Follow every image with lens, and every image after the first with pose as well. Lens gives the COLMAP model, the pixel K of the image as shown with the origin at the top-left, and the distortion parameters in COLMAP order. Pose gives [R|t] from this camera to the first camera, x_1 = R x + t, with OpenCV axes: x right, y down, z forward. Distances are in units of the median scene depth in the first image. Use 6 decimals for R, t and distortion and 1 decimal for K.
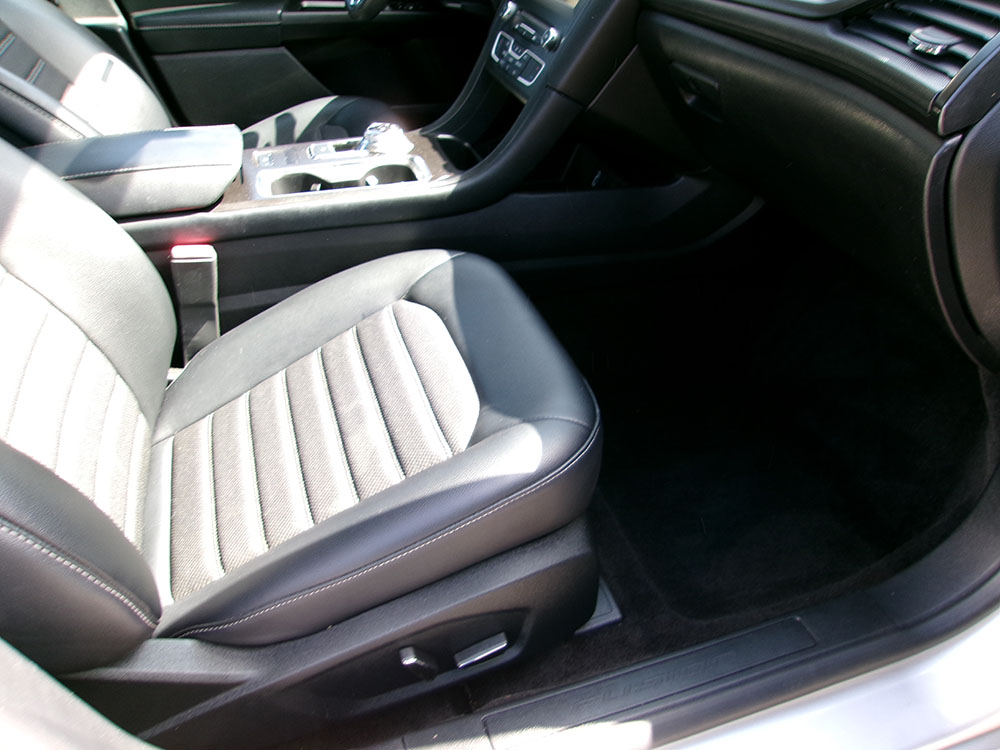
lens RADIAL K [[777.8, 0, 504.2], [0, 777.8, 379.2], [0, 0, 1]] dist [-0.031642, 0.052754]
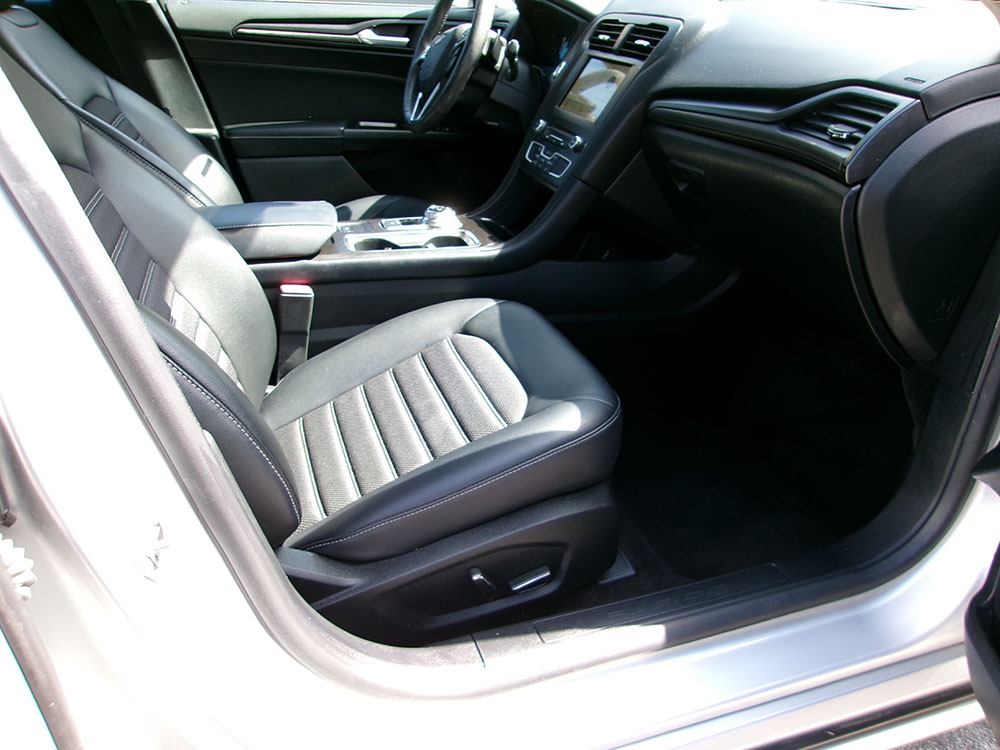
lens RADIAL K [[777.8, 0, 502.2], [0, 777.8, 377.7], [0, 0, 1]] dist [-0.031642, 0.052754]
pose [[0.999449, 0.026583, 0.019890, -0.086870], [-0.022953, 0.986099, -0.164563, 0.186660], [-0.023988, 0.164016, 0.986166, -0.254094]]
